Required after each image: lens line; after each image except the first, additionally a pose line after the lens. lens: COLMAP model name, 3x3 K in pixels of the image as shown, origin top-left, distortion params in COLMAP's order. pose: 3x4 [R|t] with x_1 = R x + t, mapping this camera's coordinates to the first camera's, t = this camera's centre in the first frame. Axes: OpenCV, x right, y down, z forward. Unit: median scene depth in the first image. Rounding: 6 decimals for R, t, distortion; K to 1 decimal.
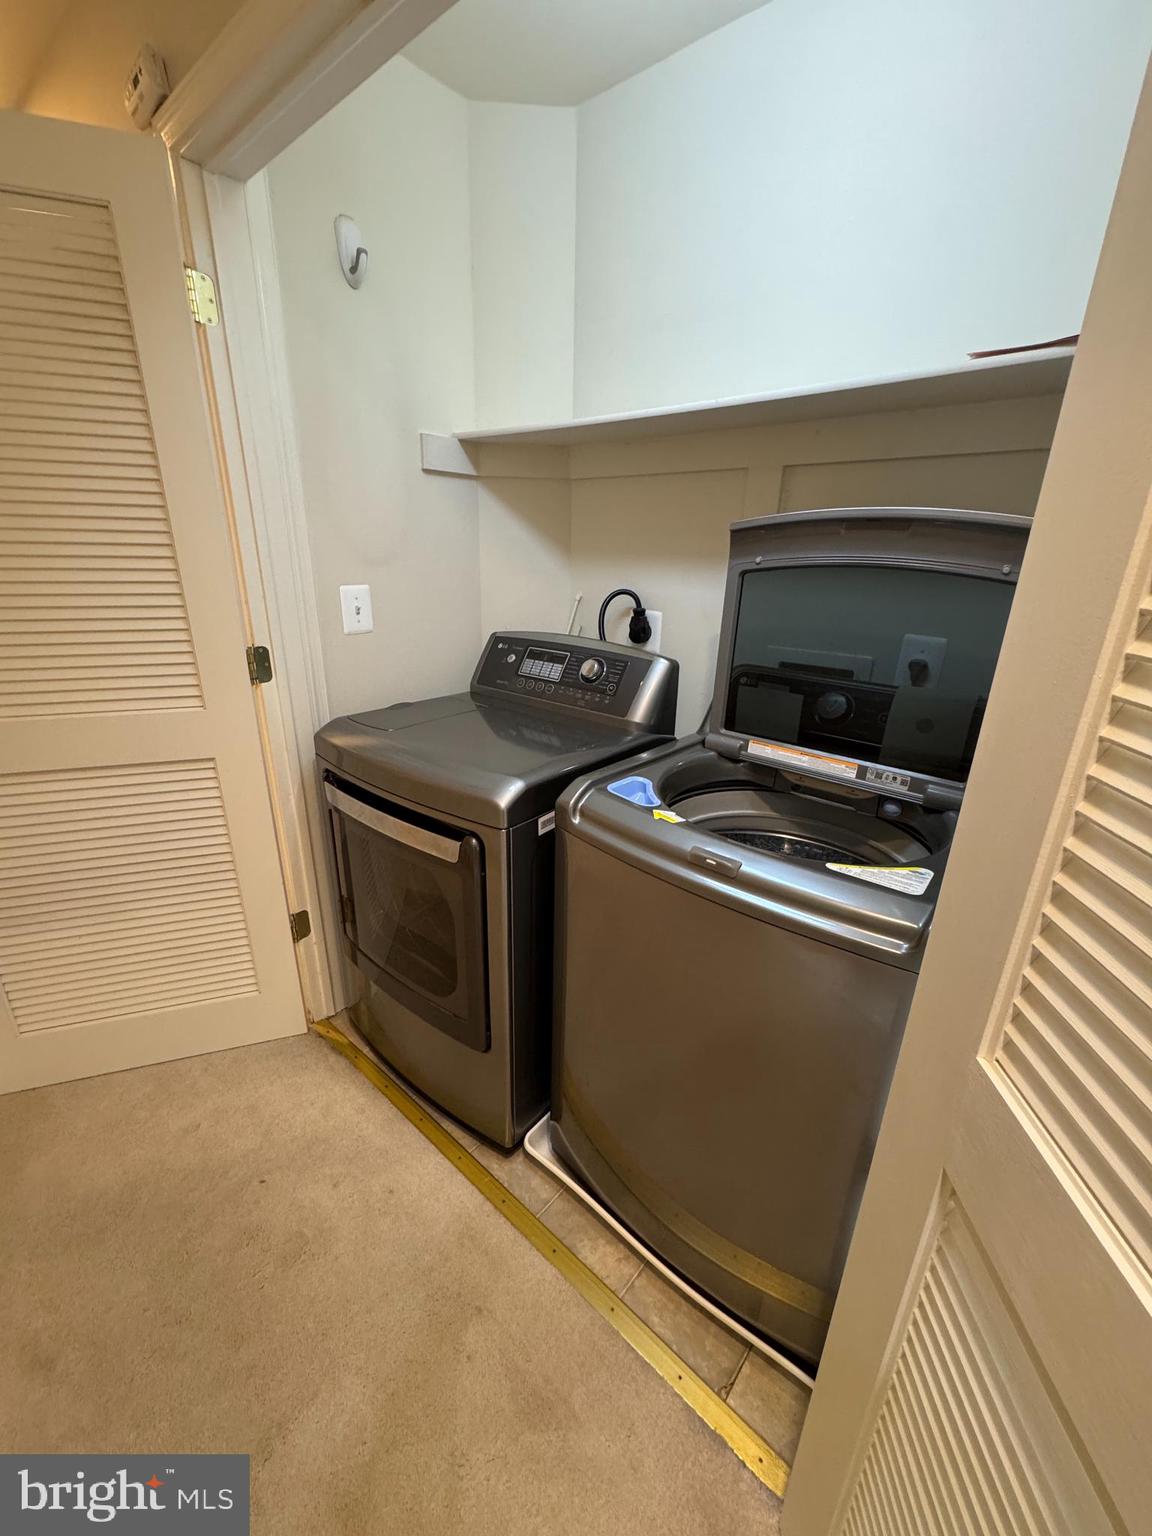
lens RADIAL K [[612.8, 0, 573.9], [0, 612.8, 769.1], [0, 0, 1]] dist [-0.001679, 0.000530]
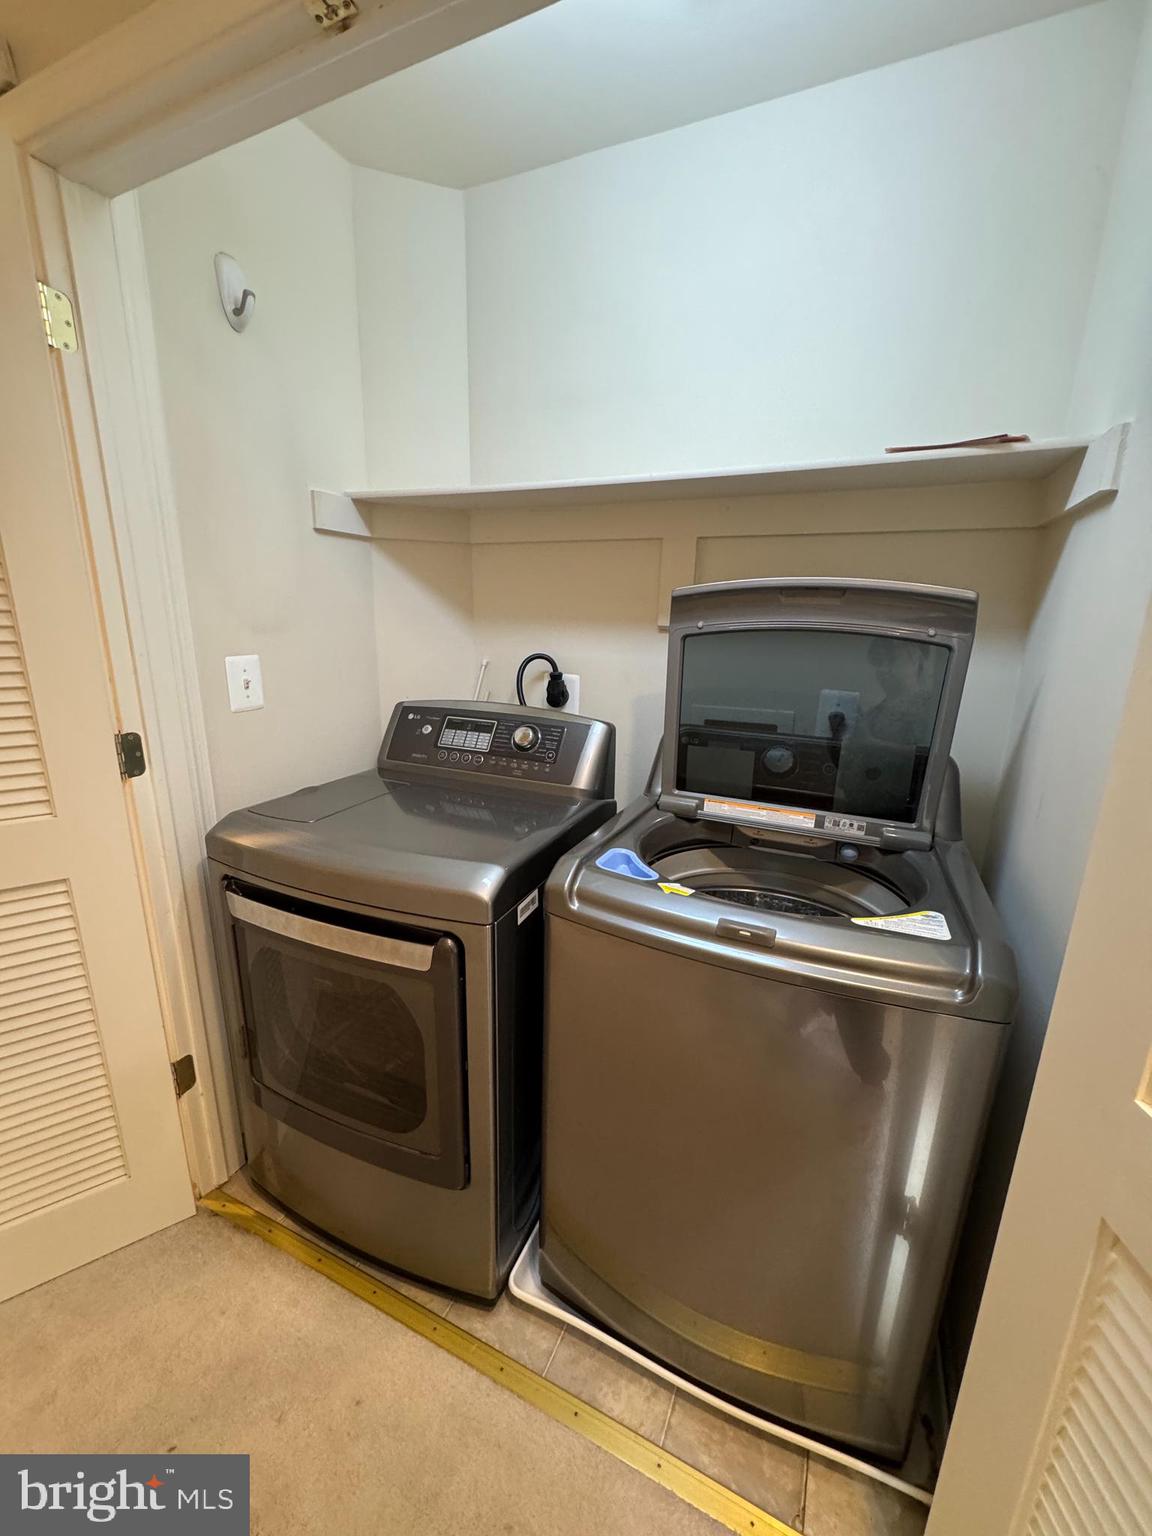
lens RADIAL K [[612.8, 0, 575.8], [0, 612.8, 769.5], [0, 0, 1]] dist [-0.001679, 0.000530]
pose [[0.960345, -0.070883, 0.269652, -0.176562], [0.095163, 0.992397, -0.078046, -0.034766], [-0.262070, 0.100613, 0.959790, 0.079352]]
